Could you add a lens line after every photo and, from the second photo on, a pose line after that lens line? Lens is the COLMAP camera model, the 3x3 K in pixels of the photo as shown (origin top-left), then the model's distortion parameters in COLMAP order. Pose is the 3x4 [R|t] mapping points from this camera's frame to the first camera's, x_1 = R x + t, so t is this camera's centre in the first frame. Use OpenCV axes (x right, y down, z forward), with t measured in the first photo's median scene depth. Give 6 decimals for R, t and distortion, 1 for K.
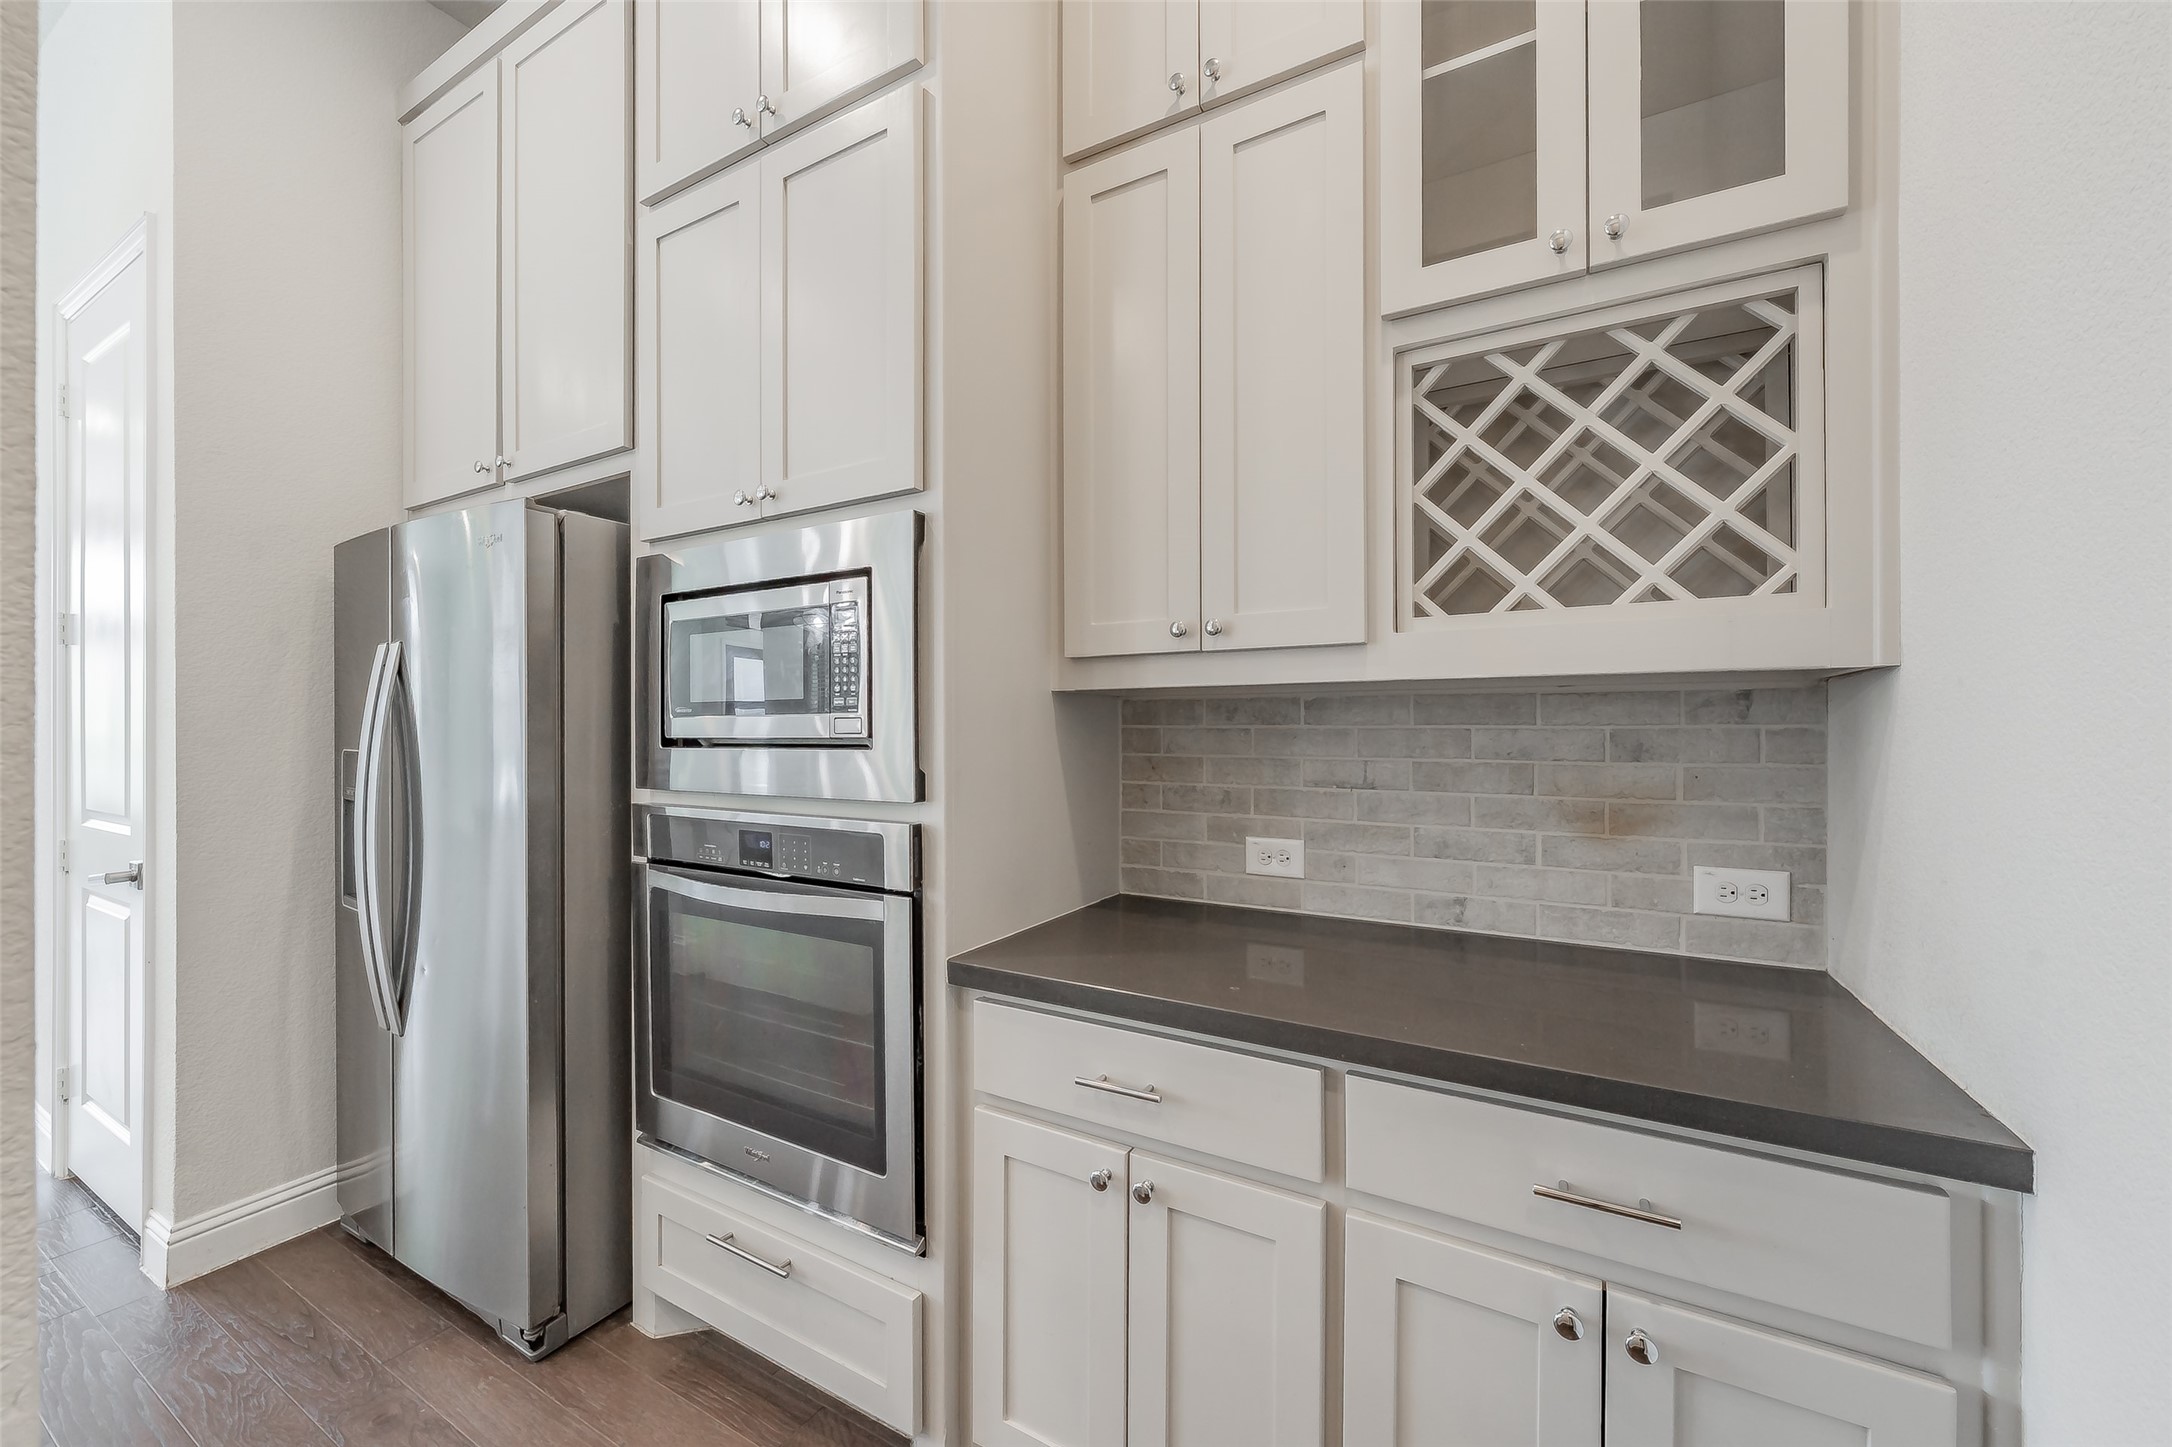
lens RADIAL K [[792.1, 0, 1081.7], [0, 792.1, 720.7], [0, 0, 1]] dist [-0.002304, -0.000041]
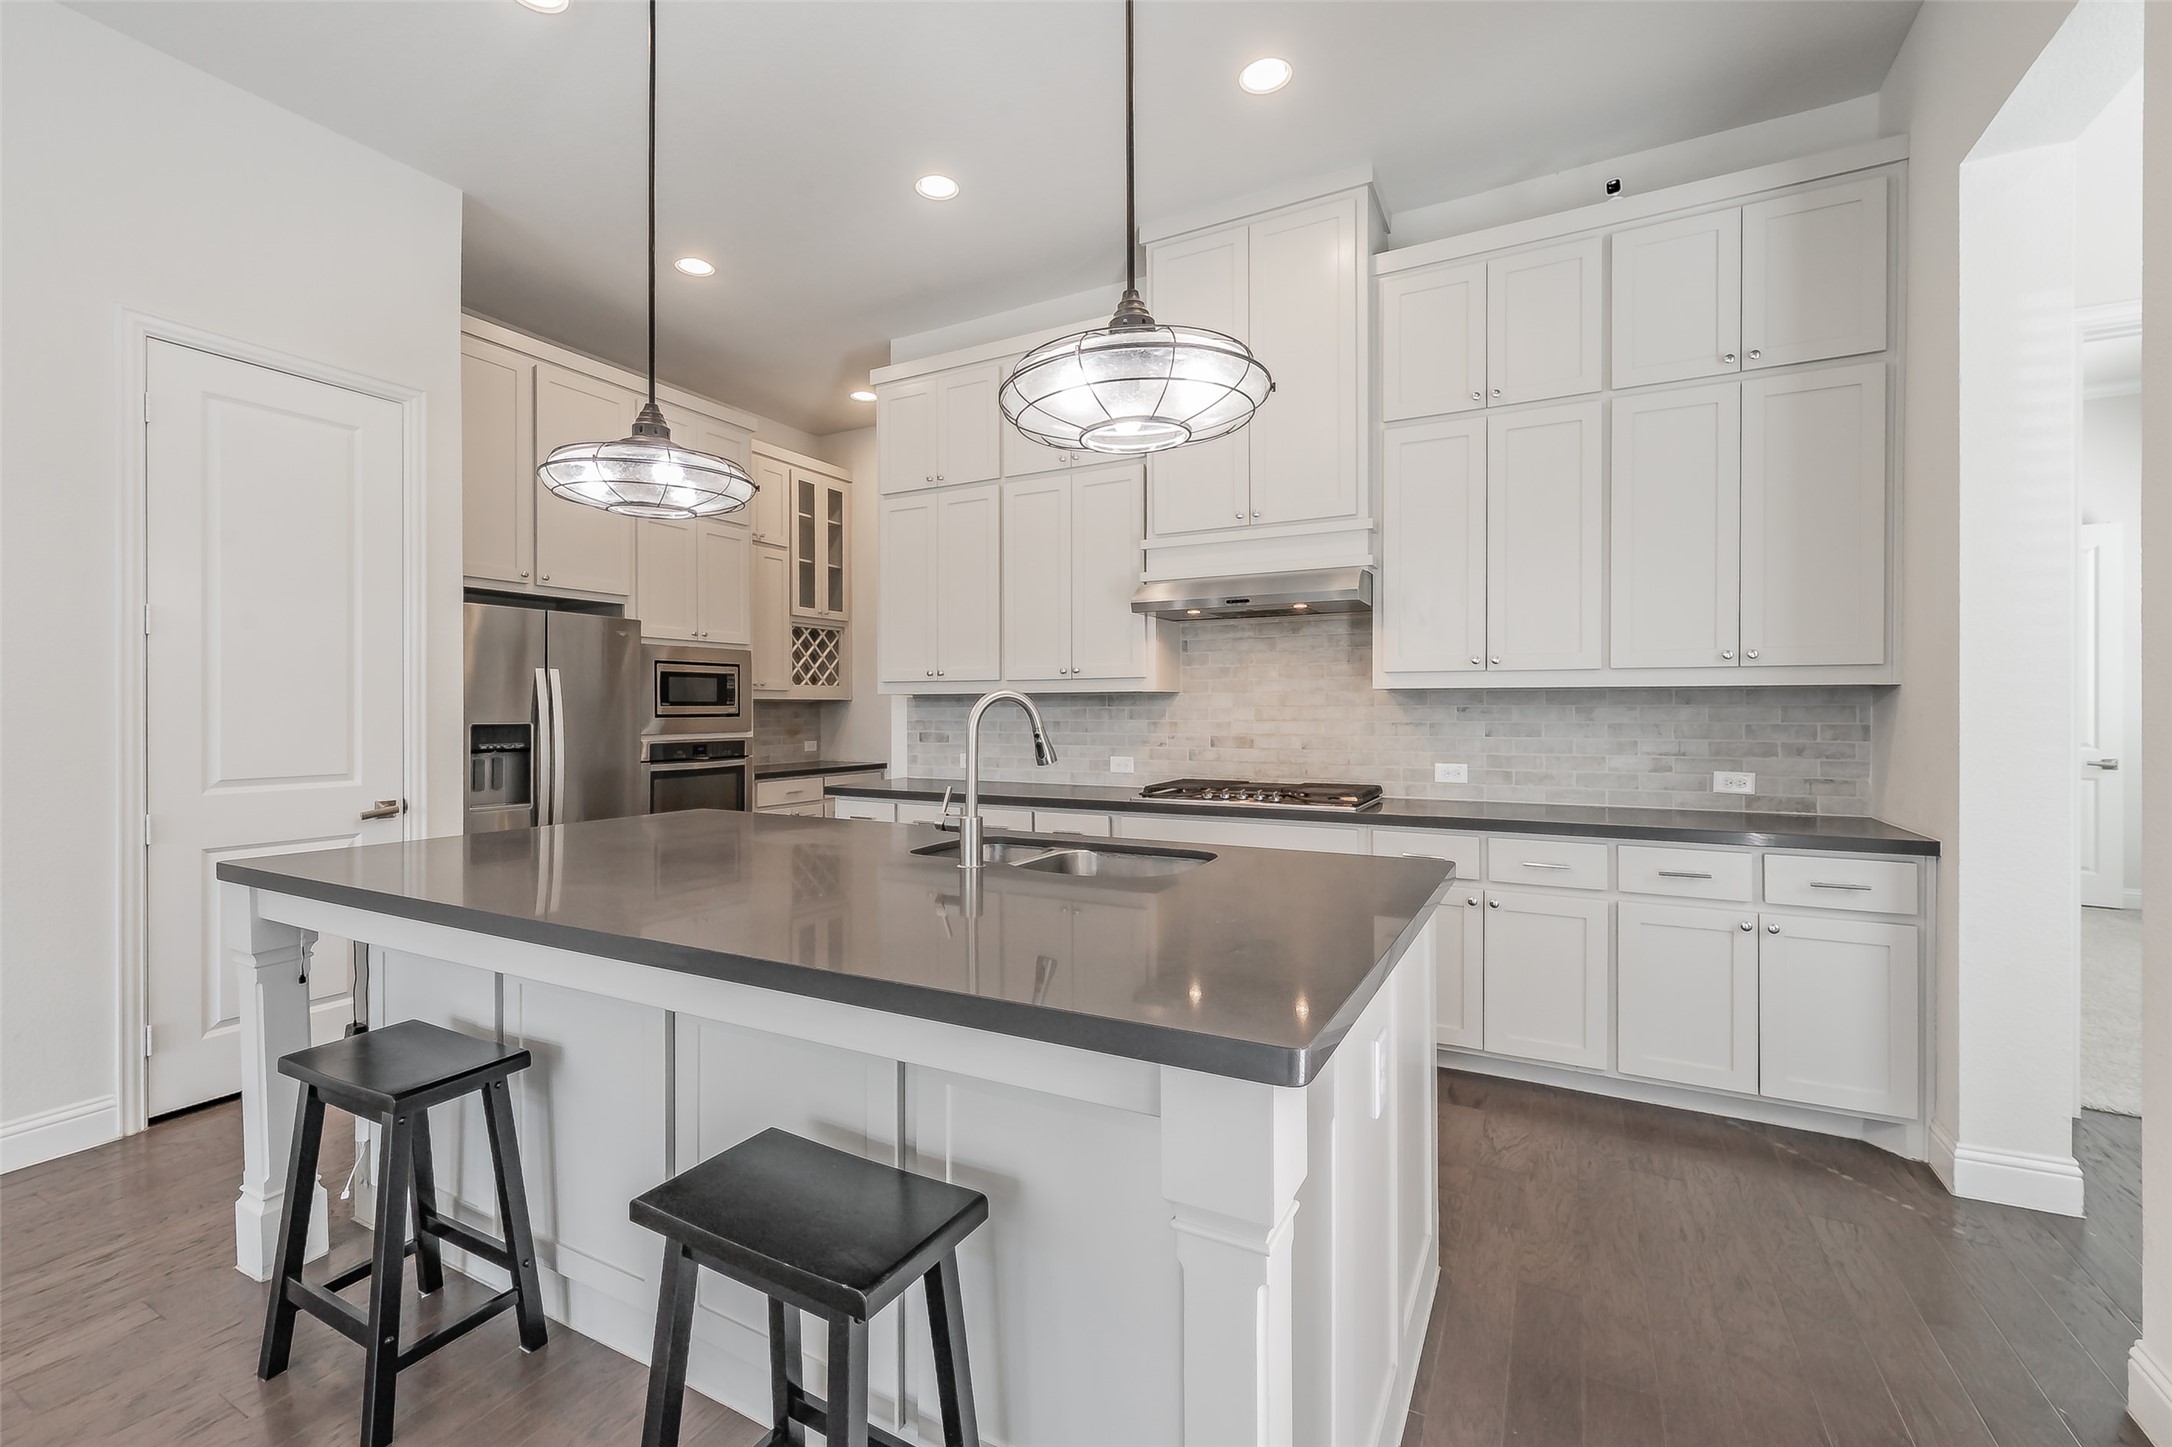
lens RADIAL K [[920.9, 0, 1069.3], [0, 920.9, 713.5], [0, 0, 1]] dist [0.001906, 0.000018]
pose [[-0.020968, -0.003930, 0.999772, -4.657962], [-0.000074, 0.999992, 0.003929, 0.007859], [-0.999780, 0.000008, -0.020969, -0.397241]]
